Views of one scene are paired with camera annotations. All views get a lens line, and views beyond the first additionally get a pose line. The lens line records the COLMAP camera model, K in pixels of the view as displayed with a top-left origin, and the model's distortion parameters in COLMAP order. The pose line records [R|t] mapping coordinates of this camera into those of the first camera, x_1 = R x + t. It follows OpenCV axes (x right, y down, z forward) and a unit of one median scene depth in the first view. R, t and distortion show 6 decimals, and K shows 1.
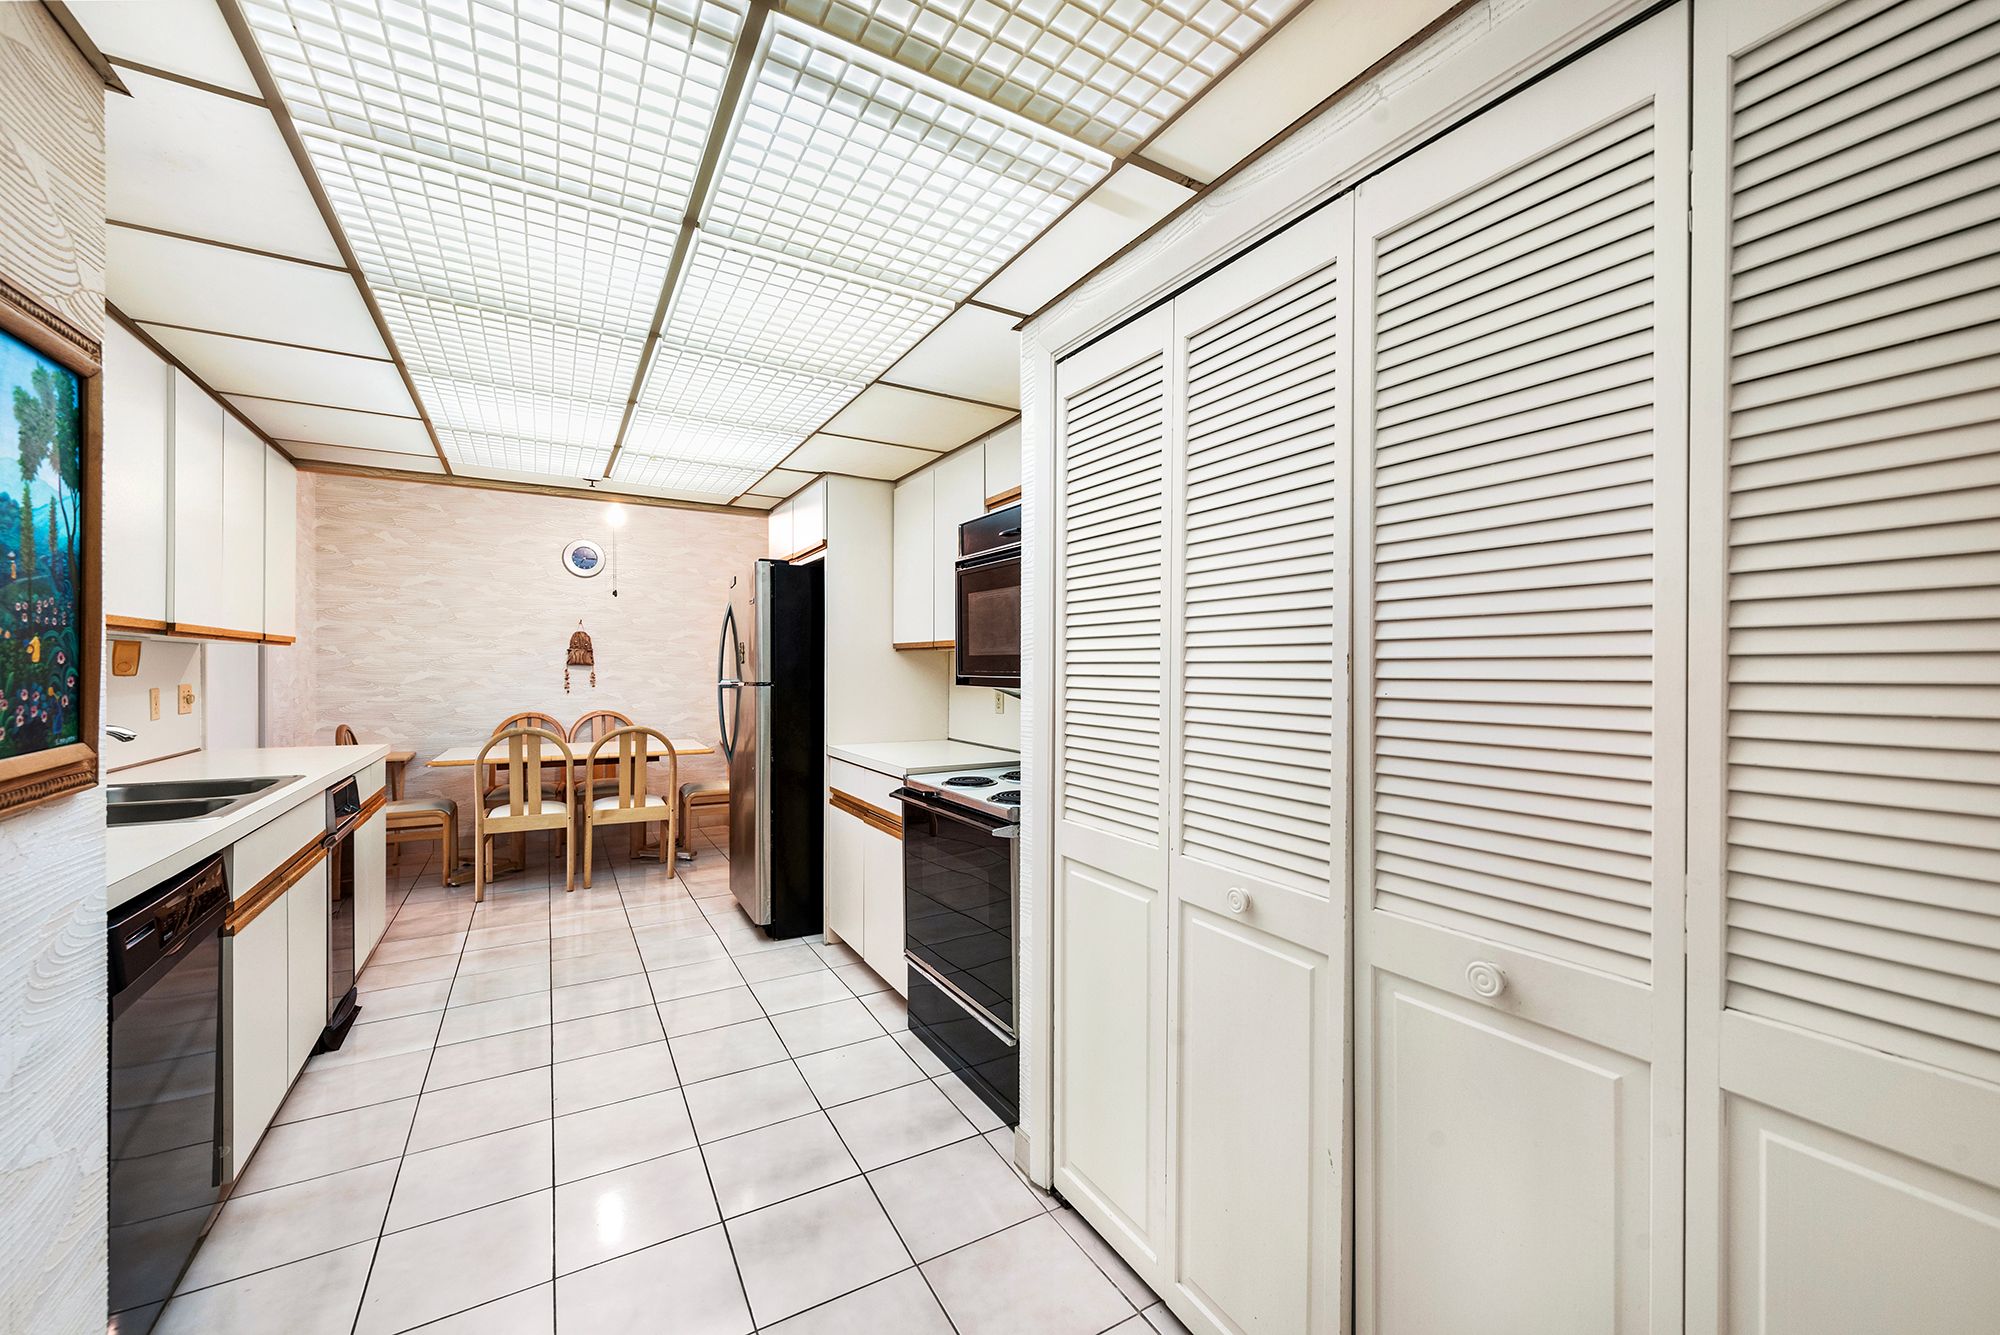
lens RADIAL K [[770.3, 0, 991.4], [0, 770.3, 666.4], [0, 0, 1]] dist [0.009885, -0.013543]
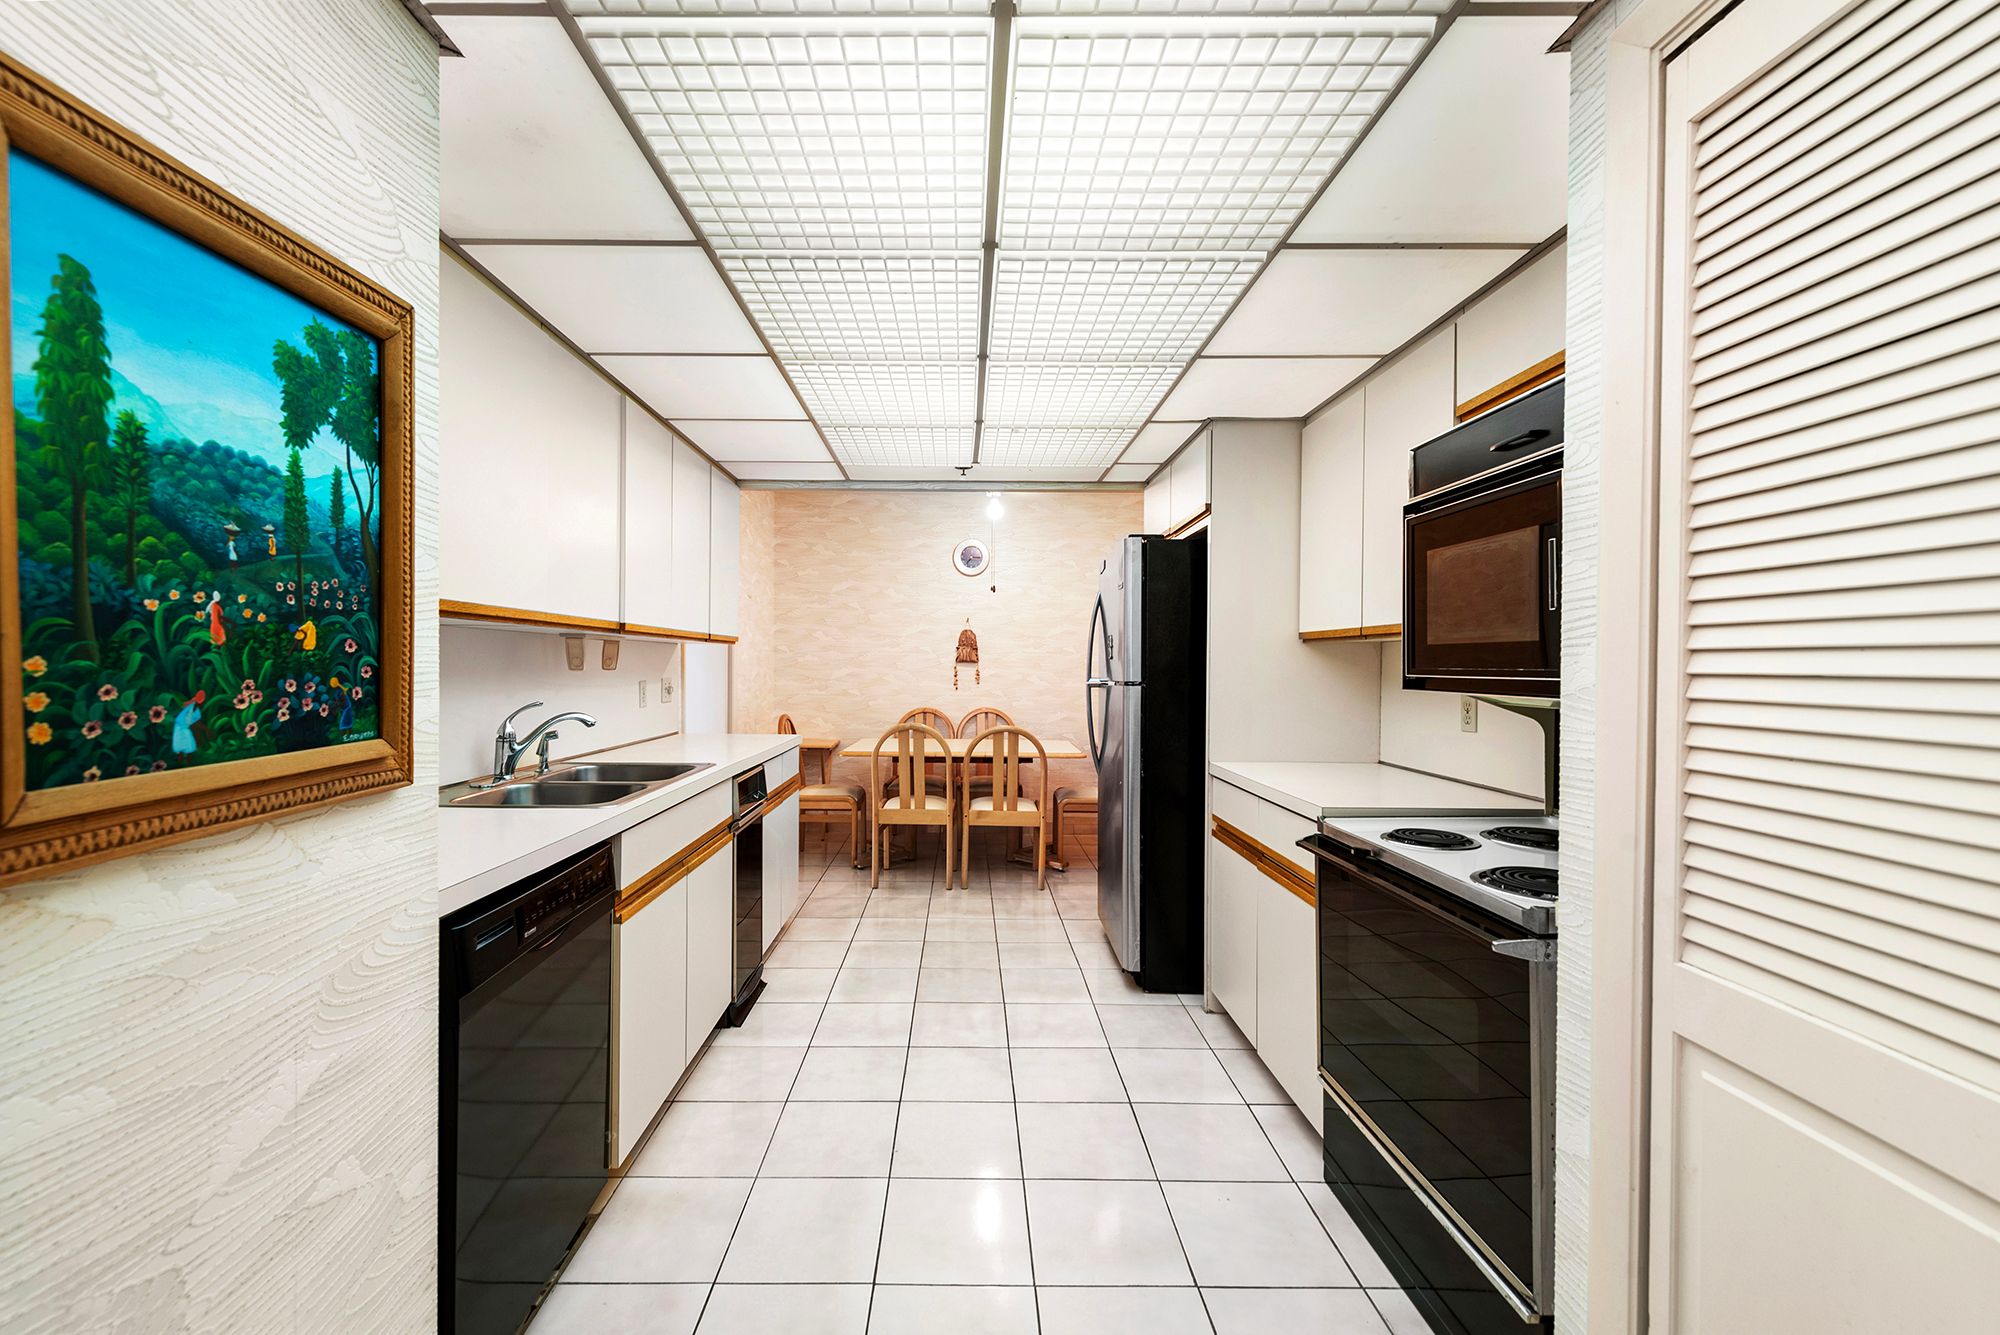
lens RADIAL K [[796.3, 0, 999.2], [0, 796.3, 671.7], [0, 0, 1]] dist [0.010342, -0.000246]
pose [[0.890113, 0.006472, -0.455694, -0.033097], [-0.002996, 0.999961, 0.008349, 0.003367], [0.455730, -0.006066, 0.890097, 0.175315]]
